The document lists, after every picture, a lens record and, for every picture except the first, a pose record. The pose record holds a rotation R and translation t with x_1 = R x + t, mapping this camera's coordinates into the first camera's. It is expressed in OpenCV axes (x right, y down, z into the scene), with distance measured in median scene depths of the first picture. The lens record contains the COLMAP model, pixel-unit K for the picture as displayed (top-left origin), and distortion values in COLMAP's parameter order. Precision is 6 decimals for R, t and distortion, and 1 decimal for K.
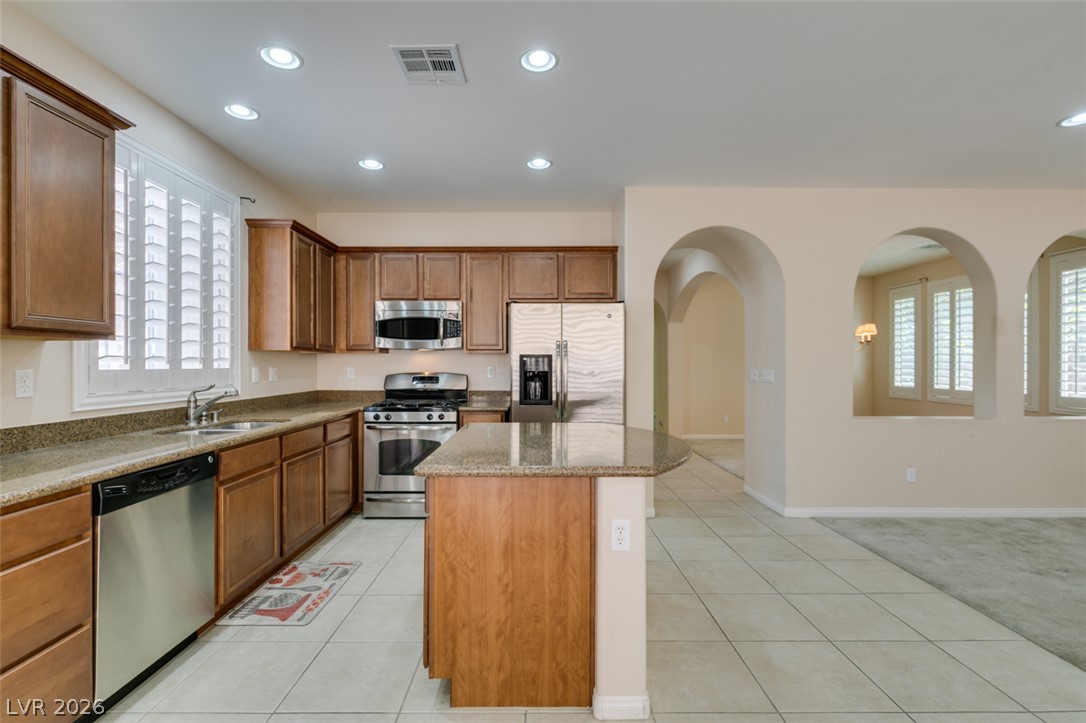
lens RADIAL K [[490.1, 0, 534.0], [0, 490.1, 363.9], [0, 0, 1]] dist [-0.001288, -0.000493]
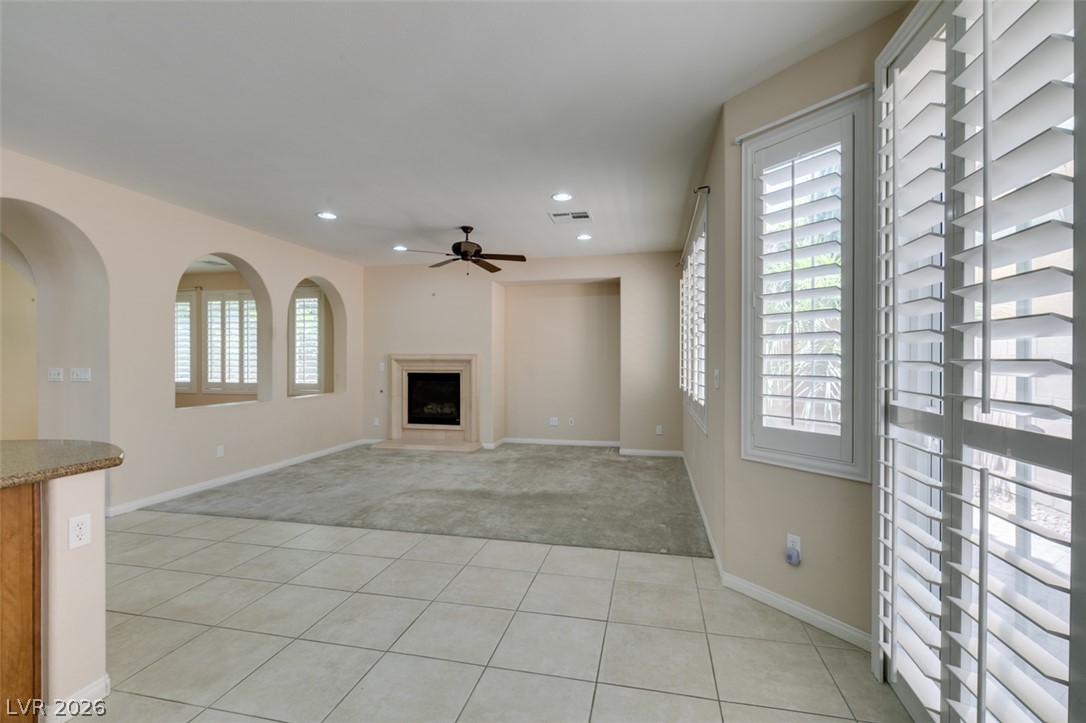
lens RADIAL K [[483.8, 0, 542.8], [0, 483.8, 362.7], [0, 0, 1]] dist [-0.000911, -0.000898]
pose [[0.218955, -0.004952, 0.975722, -0.280139], [0.002078, 0.999987, 0.004609, -0.001109], [-0.975733, 0.001019, 0.218963, -0.074023]]
